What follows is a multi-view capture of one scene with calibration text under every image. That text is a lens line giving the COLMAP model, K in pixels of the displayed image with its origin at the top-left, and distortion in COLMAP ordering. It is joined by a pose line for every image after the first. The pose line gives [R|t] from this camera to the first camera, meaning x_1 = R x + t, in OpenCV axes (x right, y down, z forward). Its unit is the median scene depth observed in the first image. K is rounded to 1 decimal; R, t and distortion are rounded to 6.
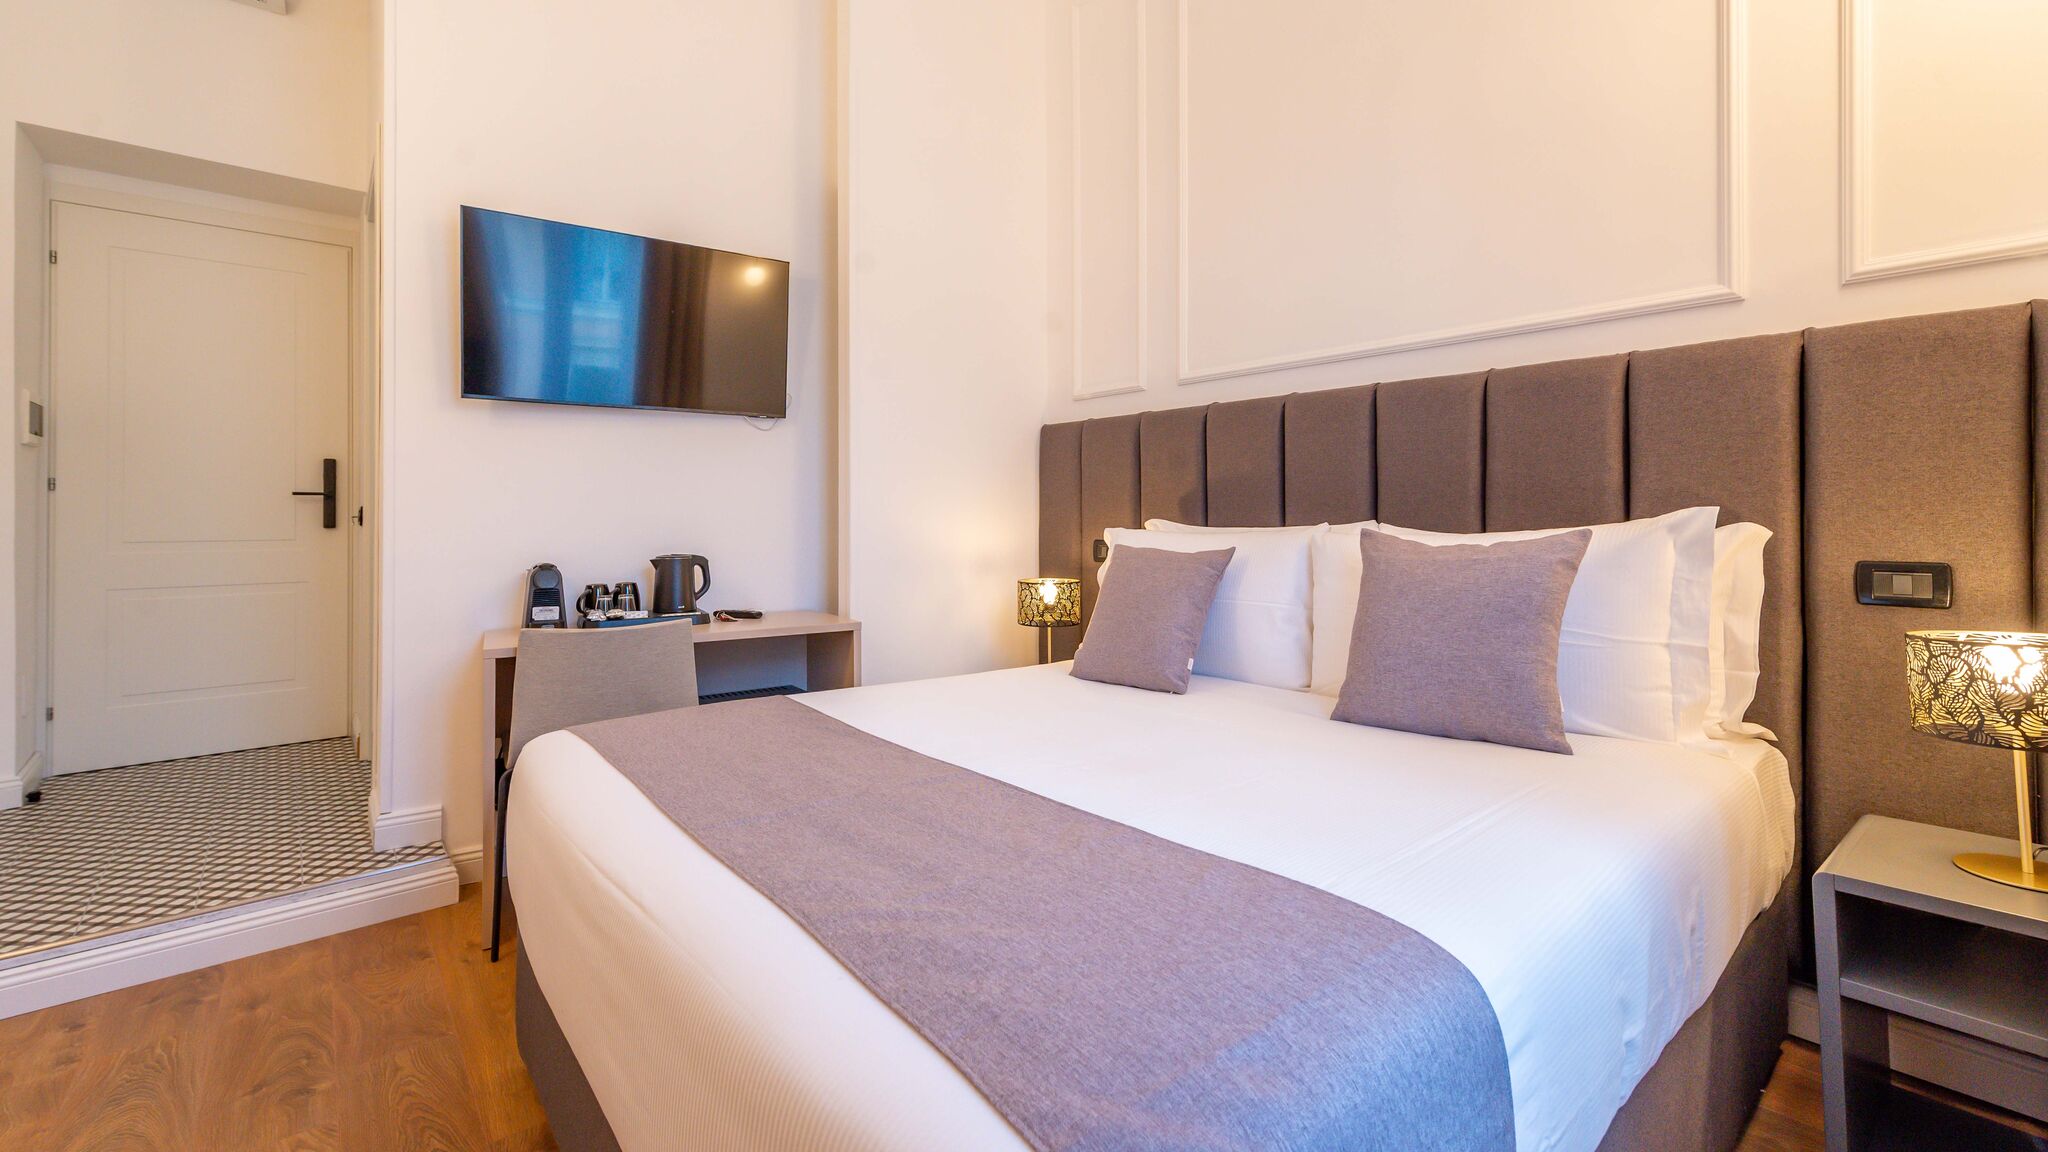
lens RADIAL K [[806.5, 0, 1024.0], [0, 806.5, 576.0], [0, 0, 1]] dist [0.011865, 0.000189]
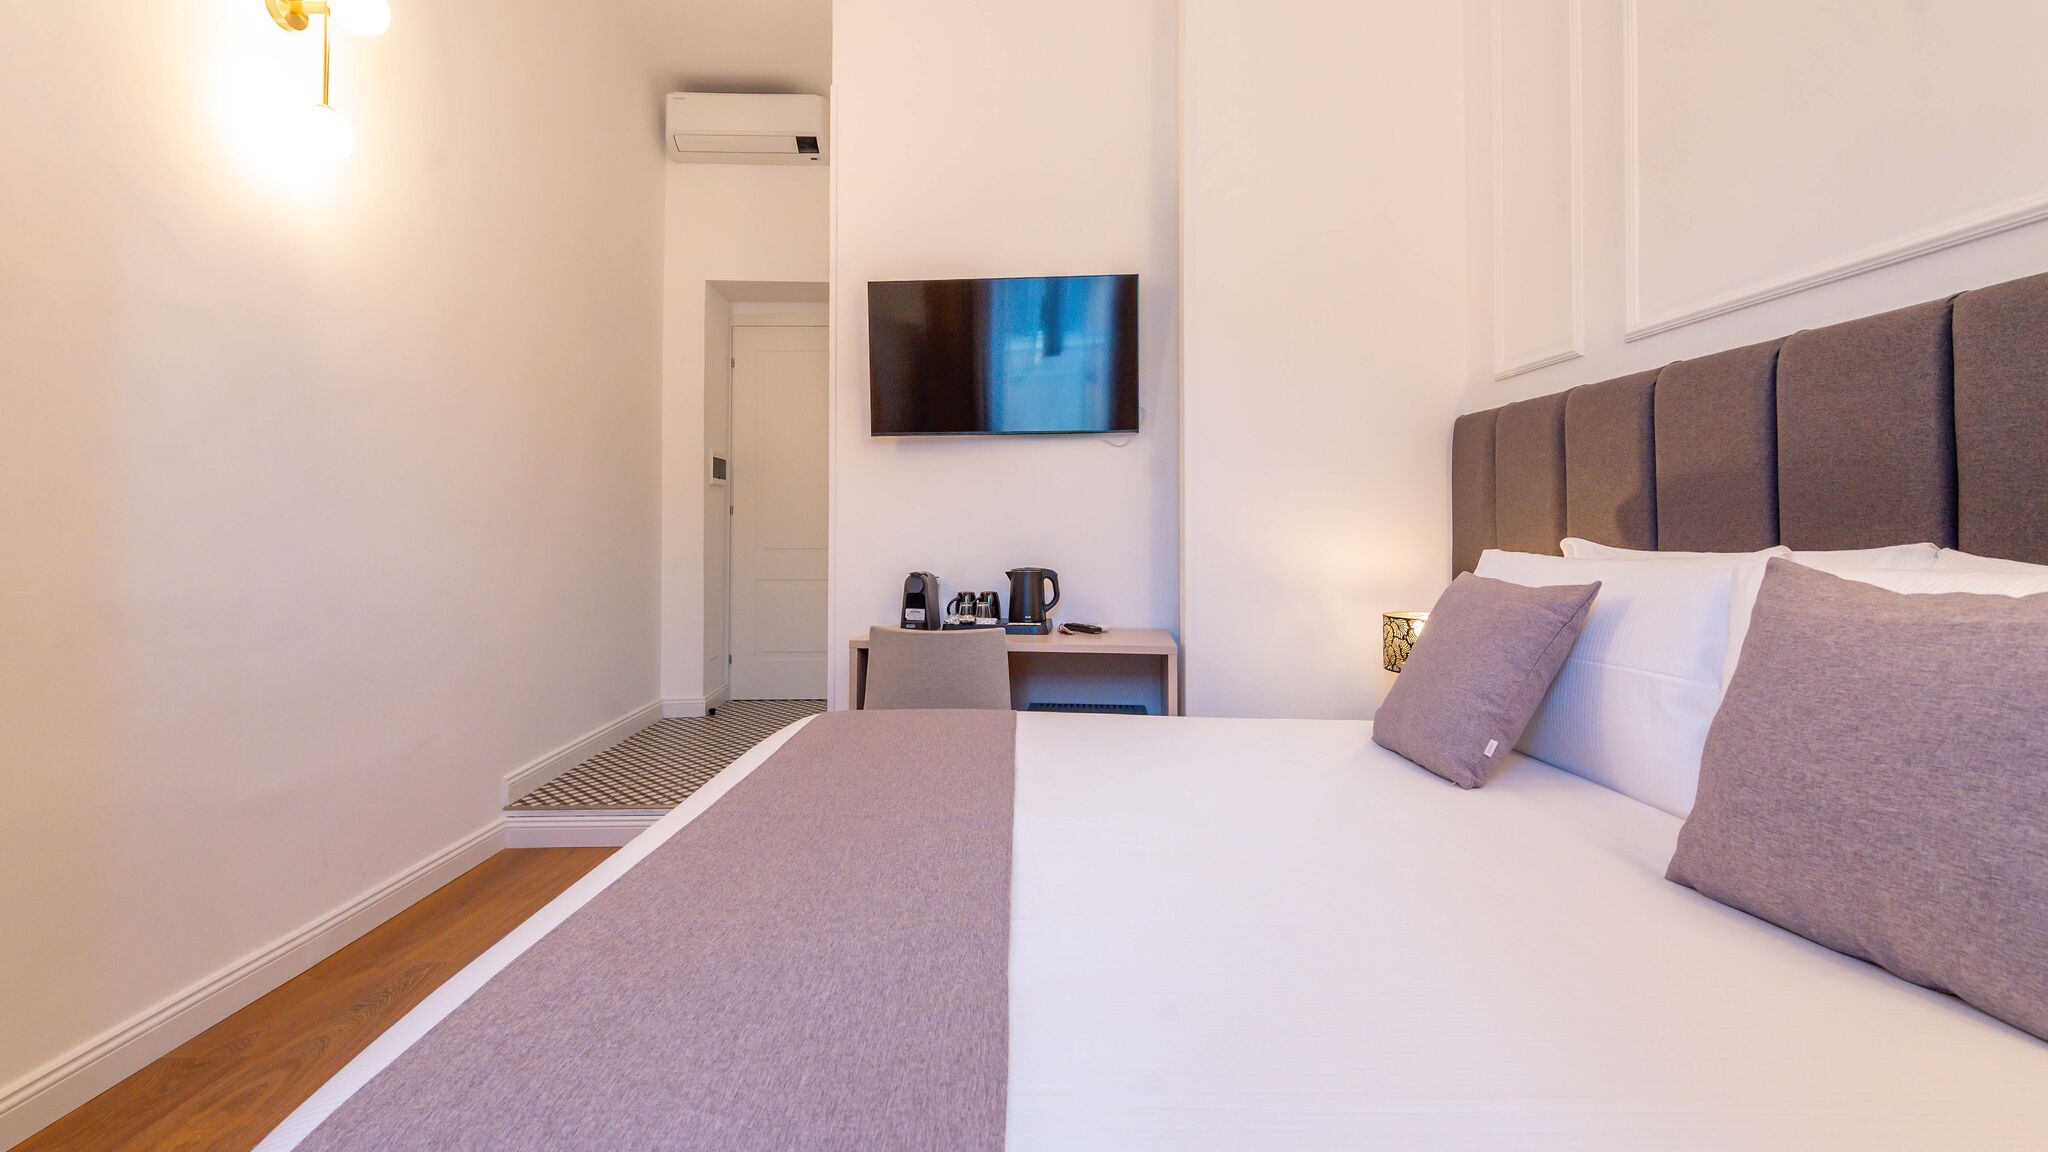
lens RADIAL K [[829.3, 0, 1017.7], [0, 829.3, 579.7], [0, 0, 1]] dist [0.003338, 0.000020]
pose [[0.782152, 0.039463, -0.621837, 0.255437], [-0.049975, 0.998750, 0.000525, -0.011638], [0.621080, 0.030666, 0.783147, 0.147291]]
